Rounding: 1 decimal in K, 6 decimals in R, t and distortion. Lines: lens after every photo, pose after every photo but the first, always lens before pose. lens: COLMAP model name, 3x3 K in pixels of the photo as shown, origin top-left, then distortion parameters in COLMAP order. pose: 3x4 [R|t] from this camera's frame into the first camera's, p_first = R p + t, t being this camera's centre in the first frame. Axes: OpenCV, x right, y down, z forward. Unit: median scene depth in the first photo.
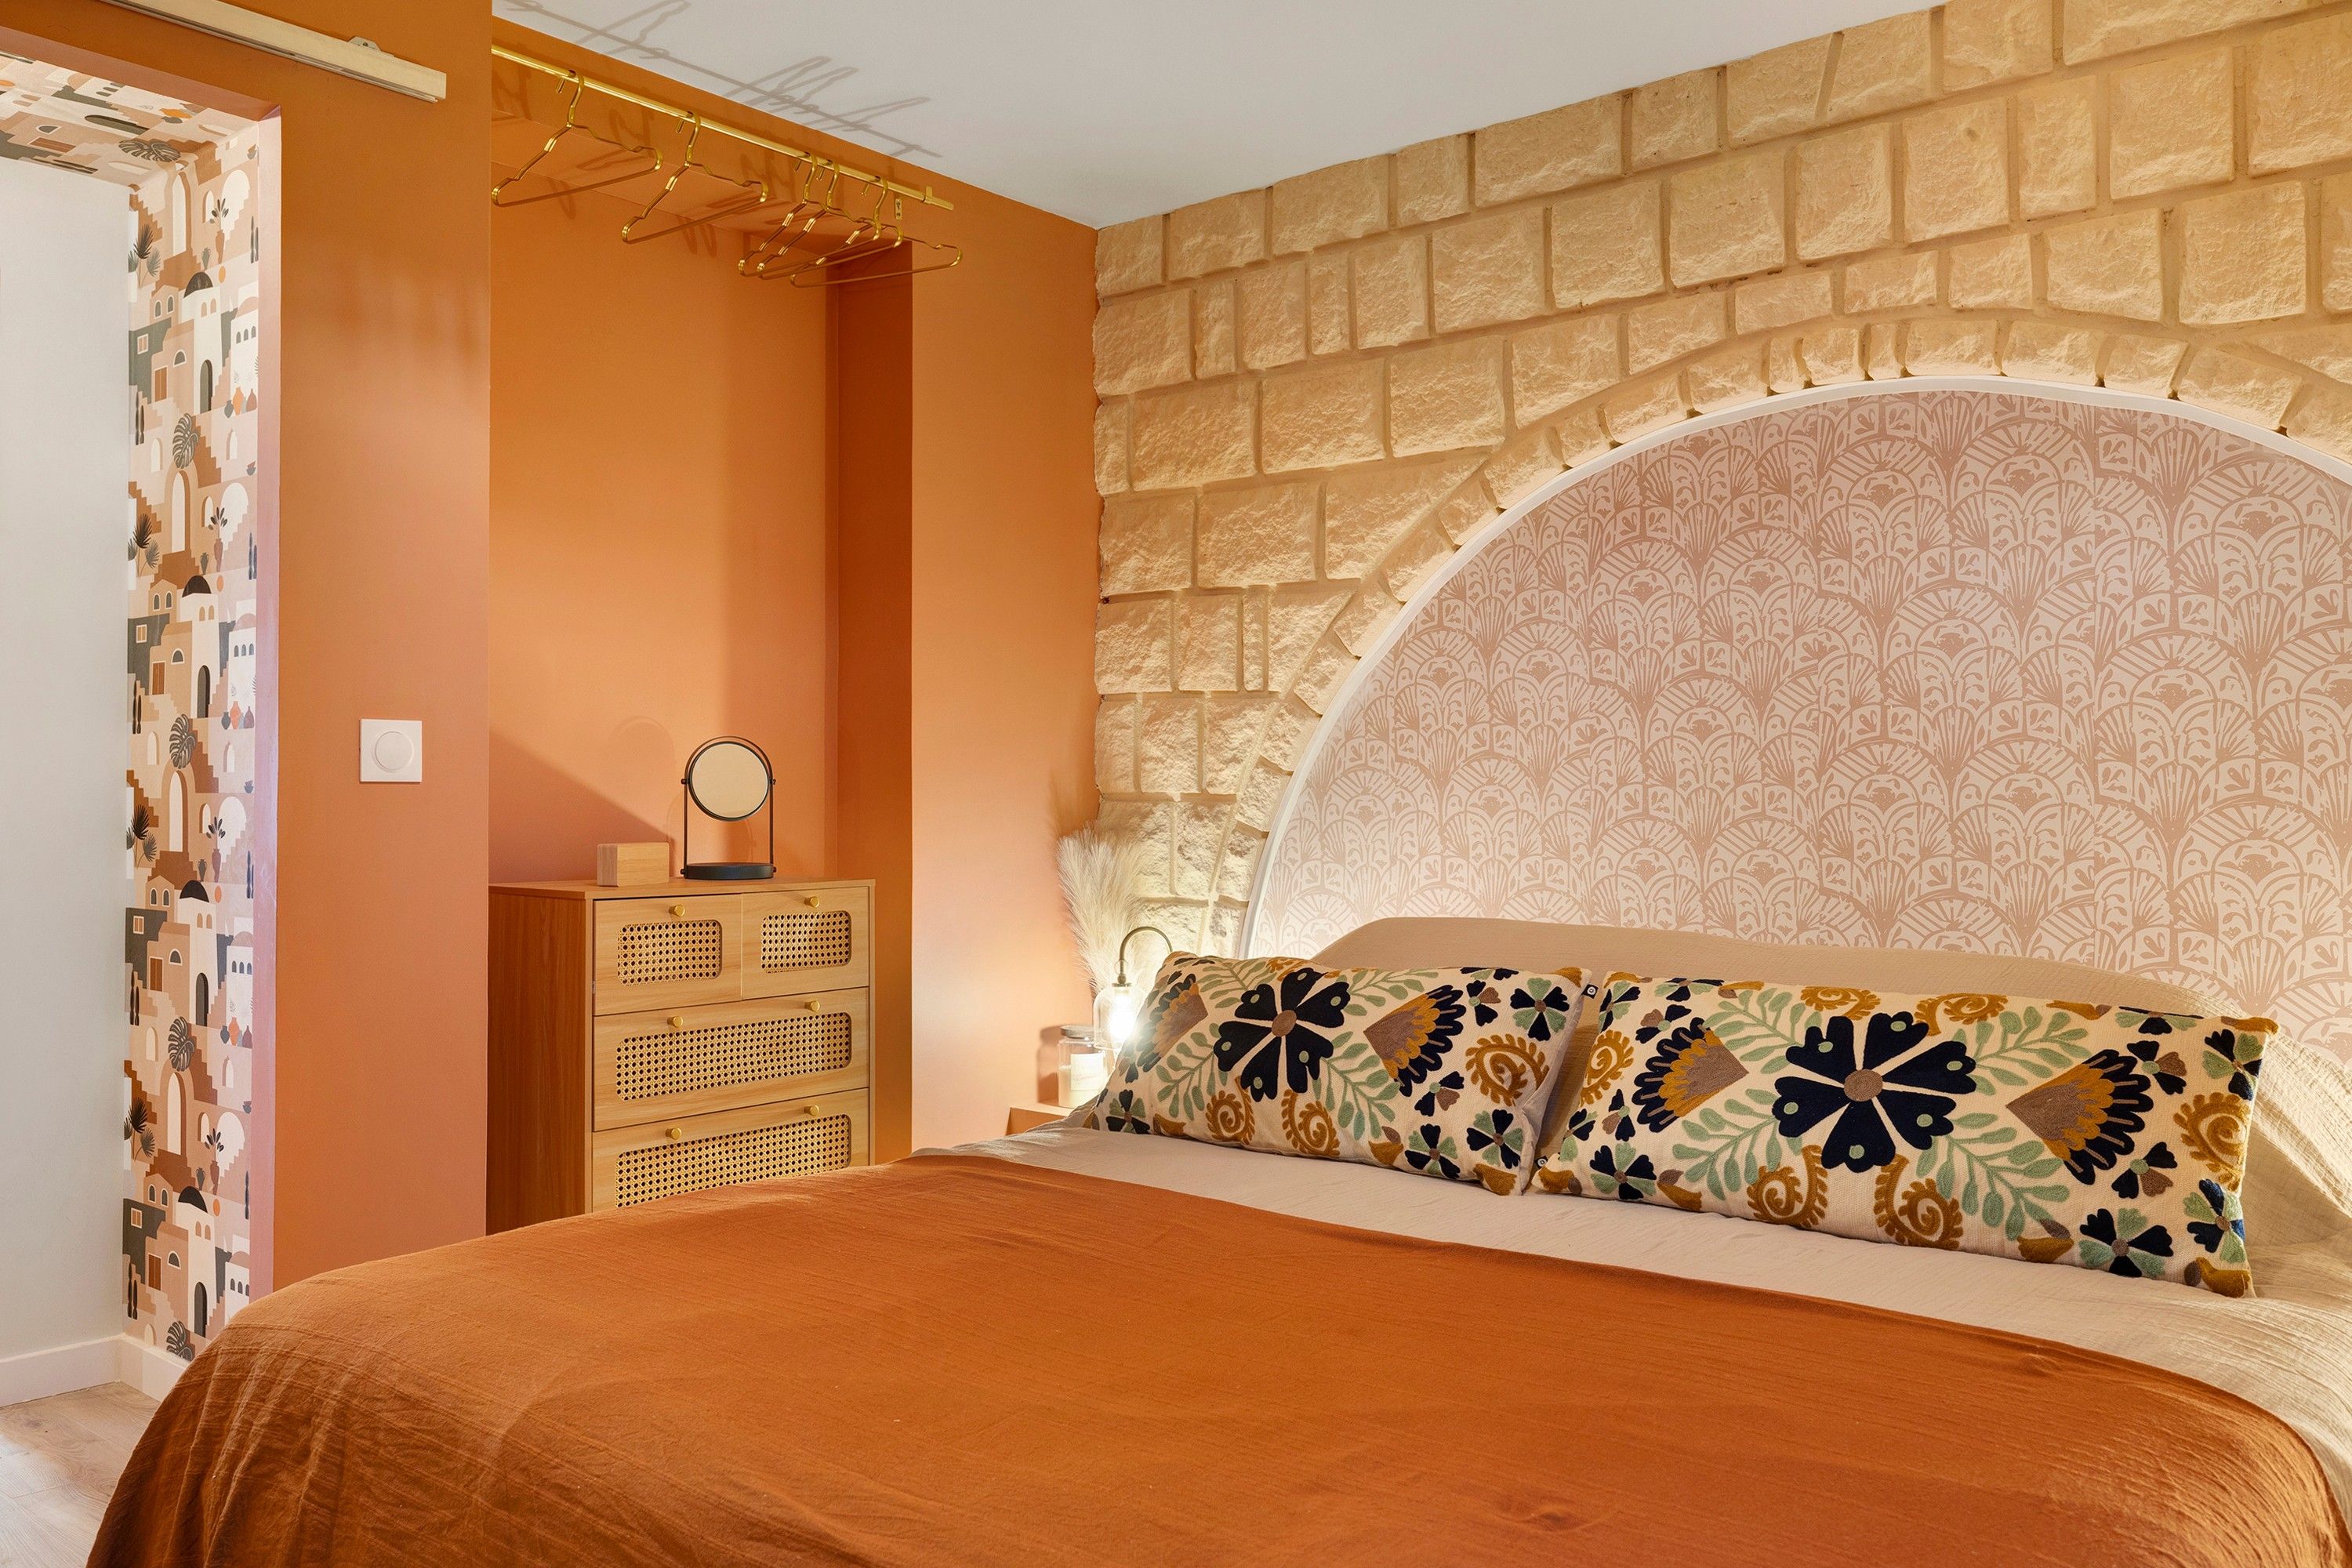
lens RADIAL K [[1814.2, 0, 1177.9], [0, 1814.2, 837.3], [0, 0, 1]] dist [-0.005439, 0.014889]
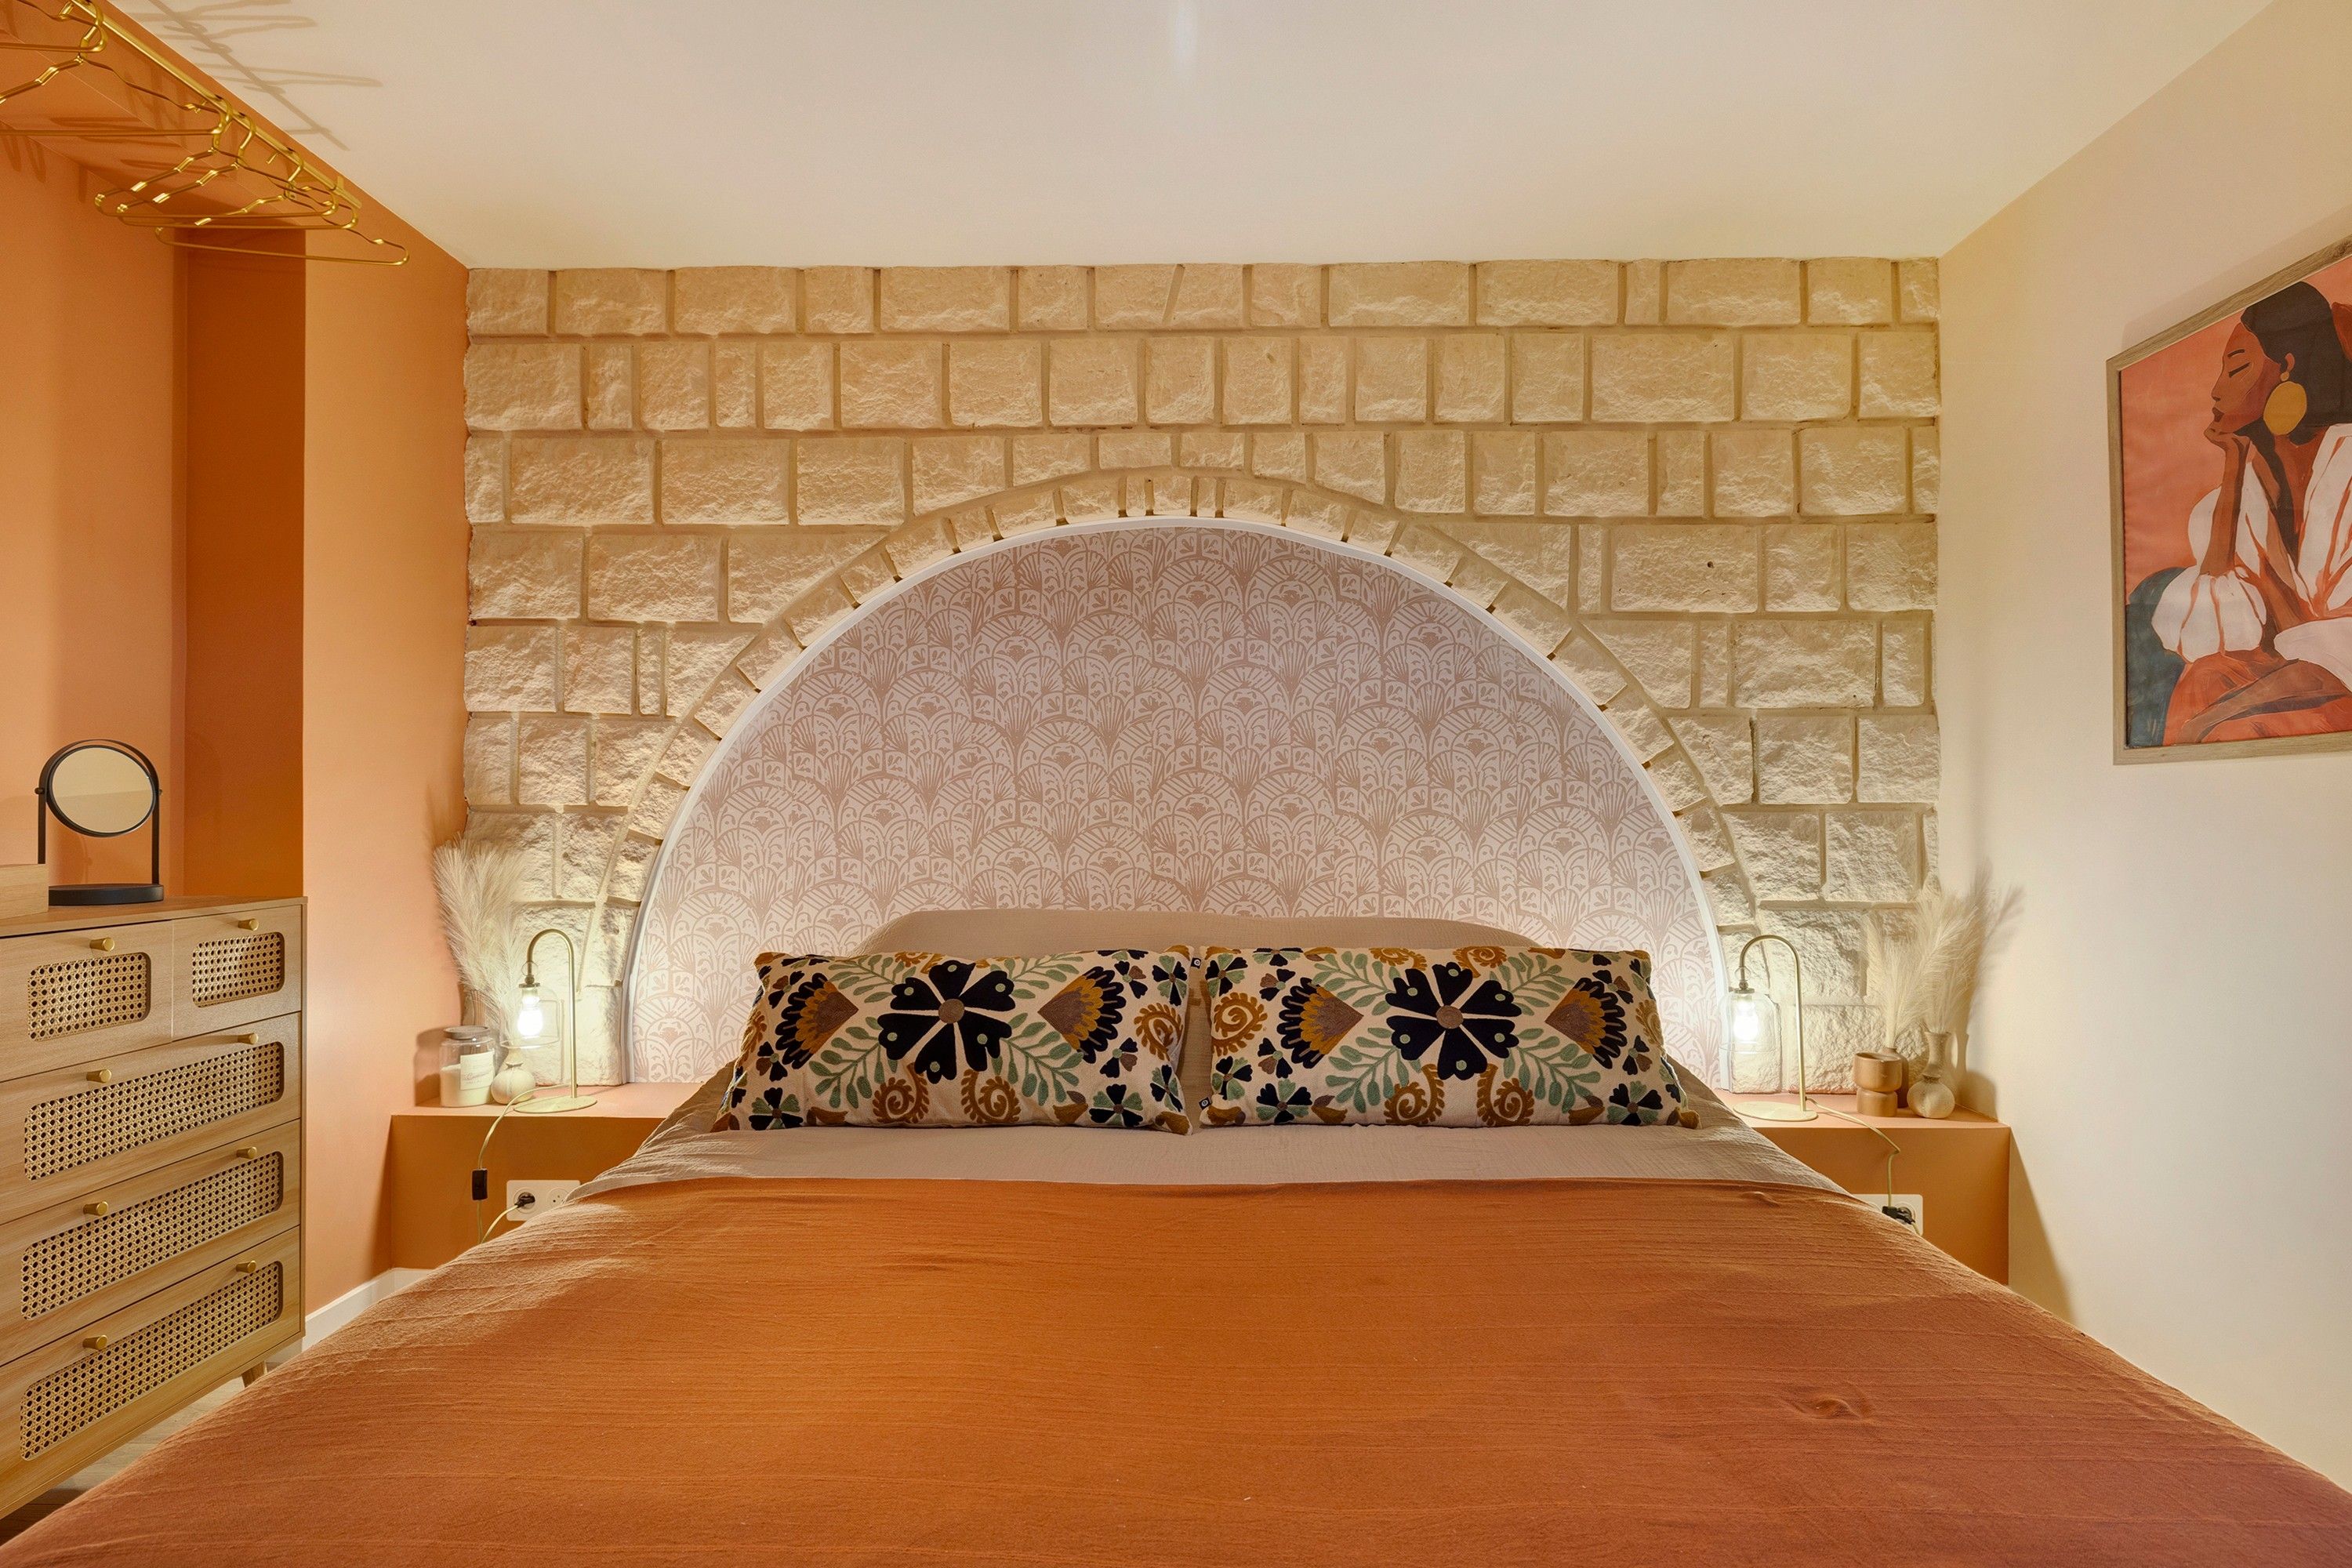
lens RADIAL K [[1276.2, 0, 1177.8], [0, 1276.2, 835.8], [0, 0, 1]] dist [-0.000529, 0.001154]
pose [[0.784050, -0.012329, 0.620576, -0.243018], [0.012301, 0.999915, 0.004324, -0.006134], [-0.620576, 0.004243, 0.784135, 0.218391]]
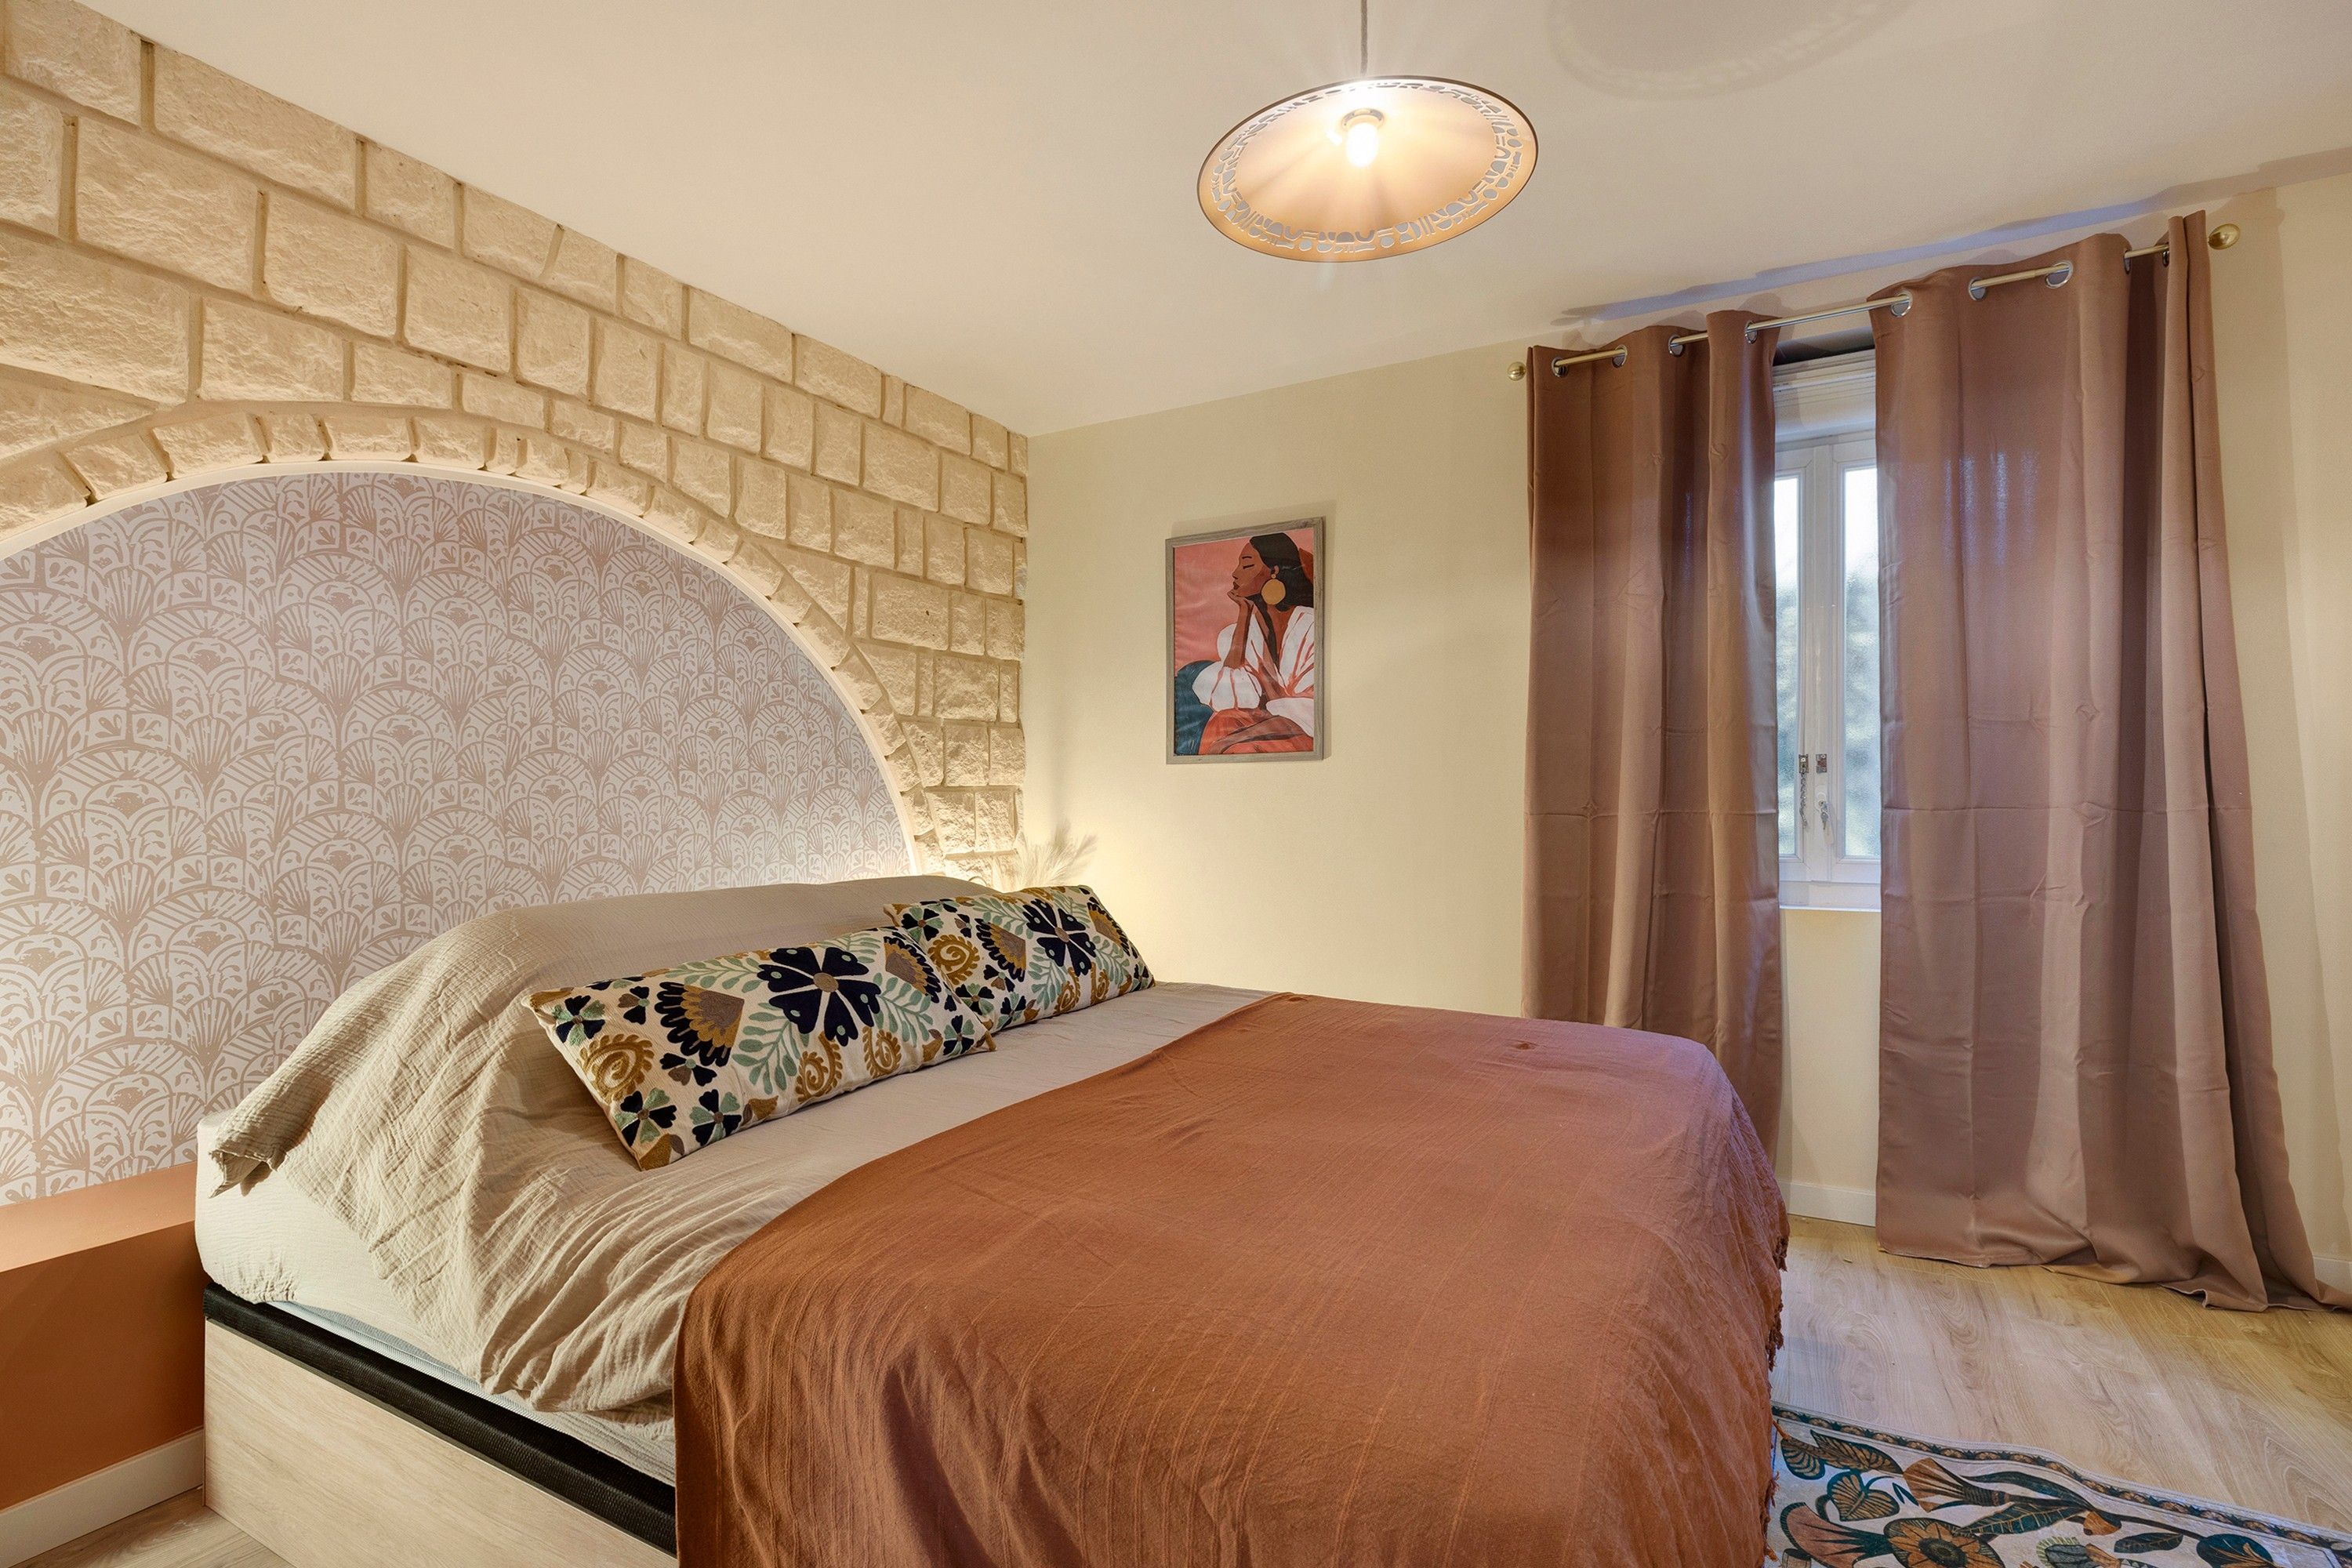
lens RADIAL K [[1137.3, 0, 1148.8], [0, 1137.3, 829.2], [0, 0, 1]] dist [0.001864, 0.000148]
pose [[-0.178559, -0.031264, 0.983432, -0.534483], [0.027256, 0.998954, 0.036707, -0.013108], [-0.983552, 0.033359, -0.177520, 0.698521]]
